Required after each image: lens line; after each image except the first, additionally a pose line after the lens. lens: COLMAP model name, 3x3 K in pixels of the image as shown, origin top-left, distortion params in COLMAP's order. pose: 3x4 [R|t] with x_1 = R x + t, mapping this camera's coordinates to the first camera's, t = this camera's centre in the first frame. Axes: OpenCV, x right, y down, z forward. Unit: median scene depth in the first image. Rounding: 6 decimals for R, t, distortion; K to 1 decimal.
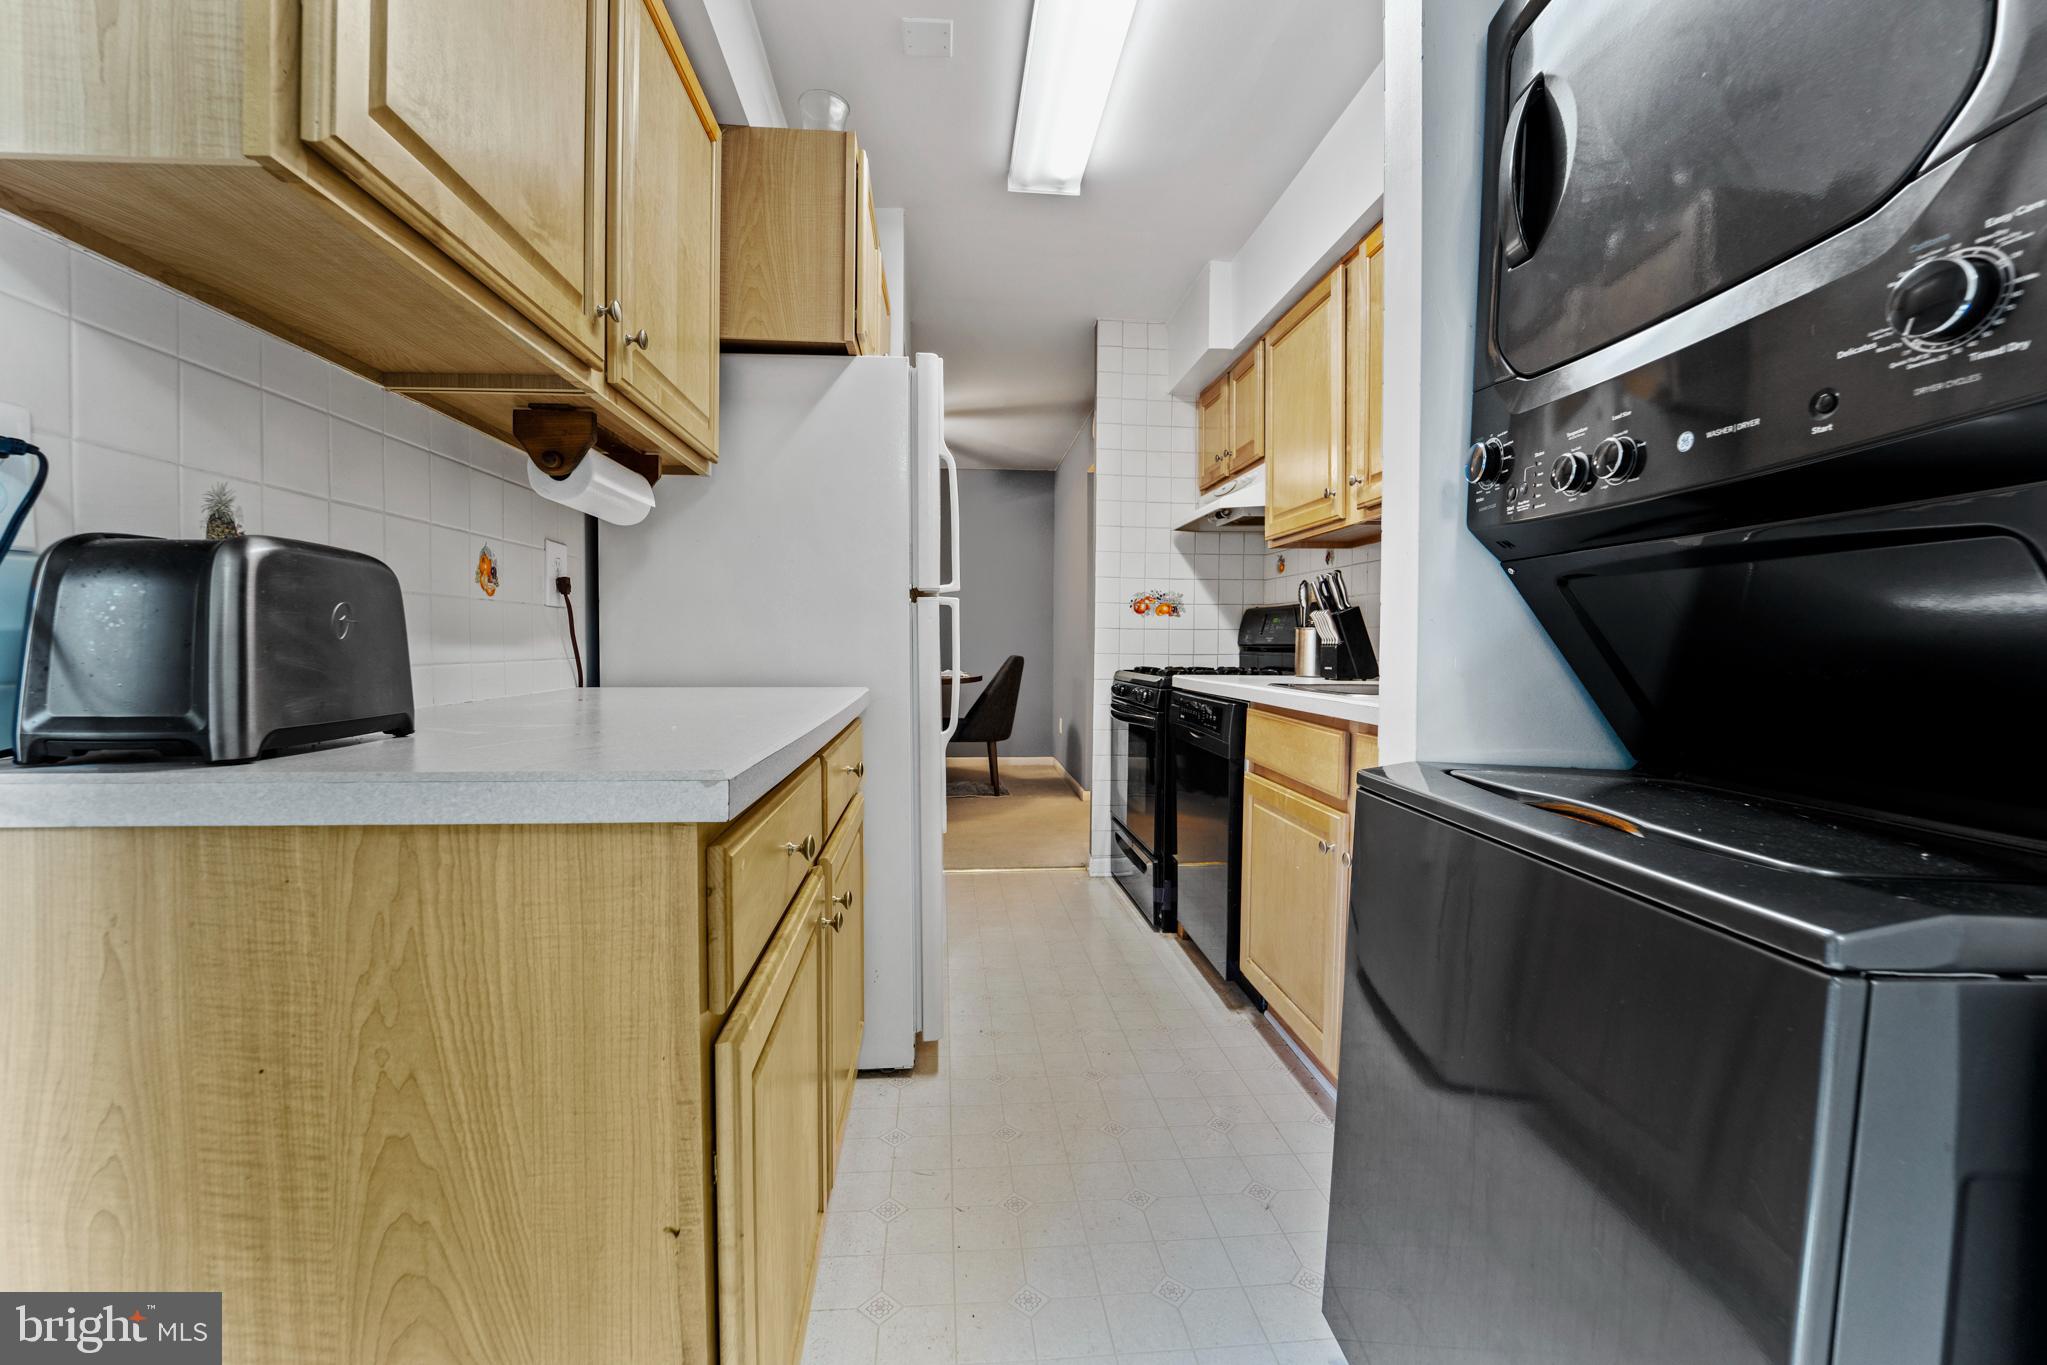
lens RADIAL K [[876.1, 0, 1025.2], [0, 876.1, 670.9], [0, 0, 1]] dist [-0.020324, -0.000134]
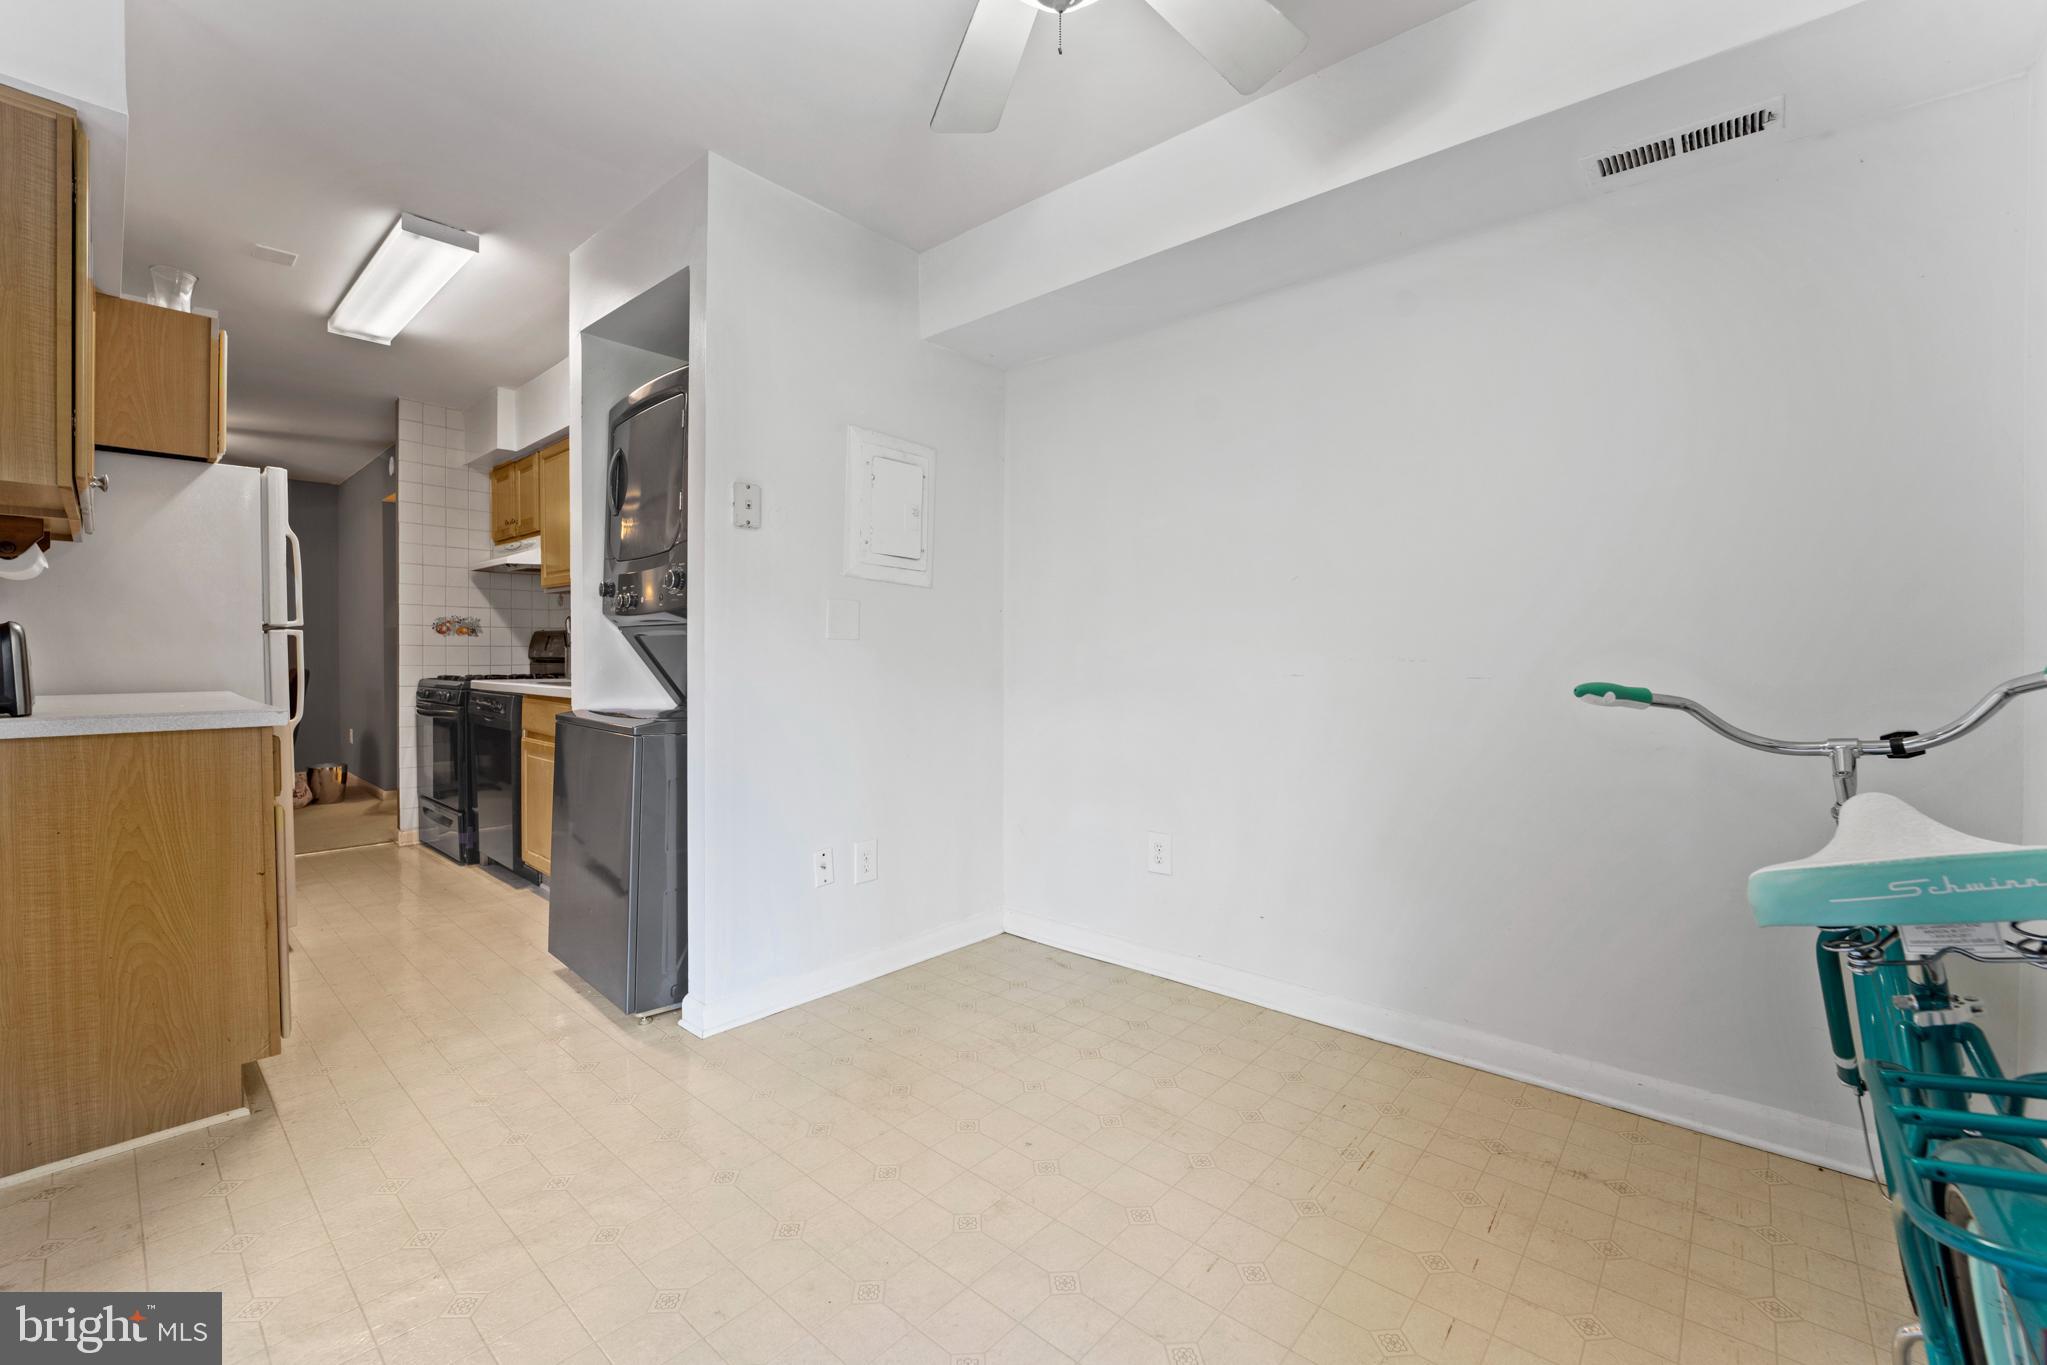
lens RADIAL K [[843.8, 0, 1022.8], [0, 843.8, 663.2], [0, 0, 1]] dist [-0.021133, -0.000547]
pose [[0.736566, -0.014221, 0.676216, -0.097865], [0.026067, 0.999633, -0.007372, 0.011782], [-0.675863, 0.023057, 0.736667, -0.667671]]
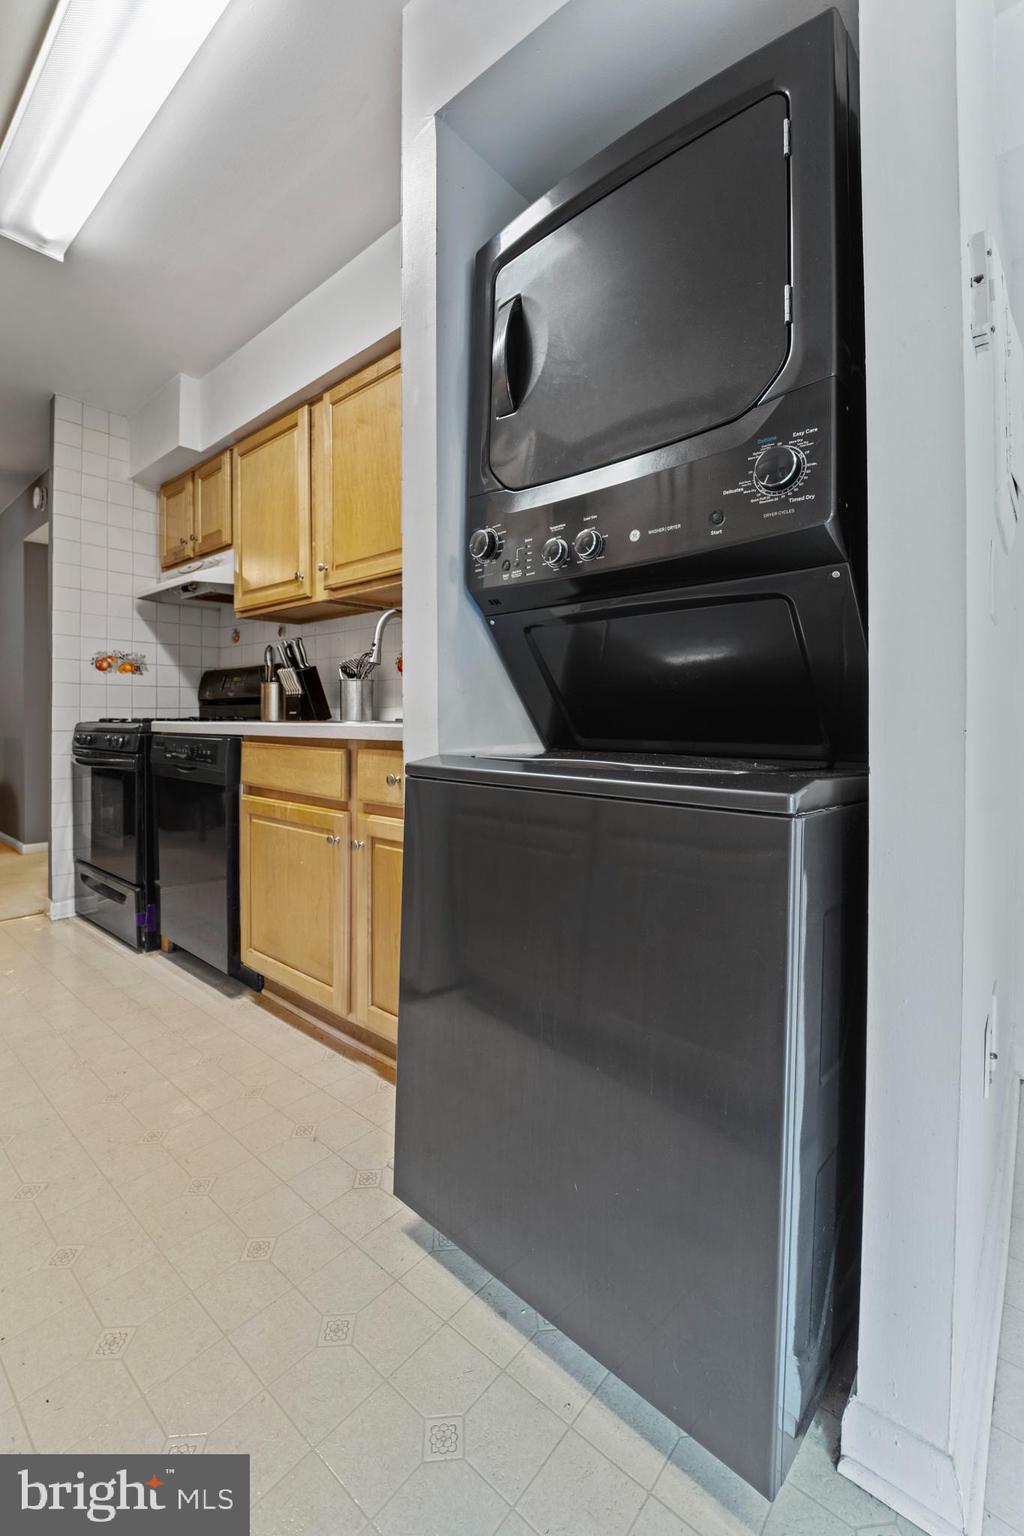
lens RADIAL K [[633.2, 0, 537.5], [0, 633.2, 718.6], [0, 0, 1]] dist [-0.021133, -0.000547]
pose [[0.699986, -0.008843, 0.714102, -0.069792], [0.026655, 0.999550, -0.013751, 0.028807], [-0.713659, 0.028660, 0.699906, 0.086126]]
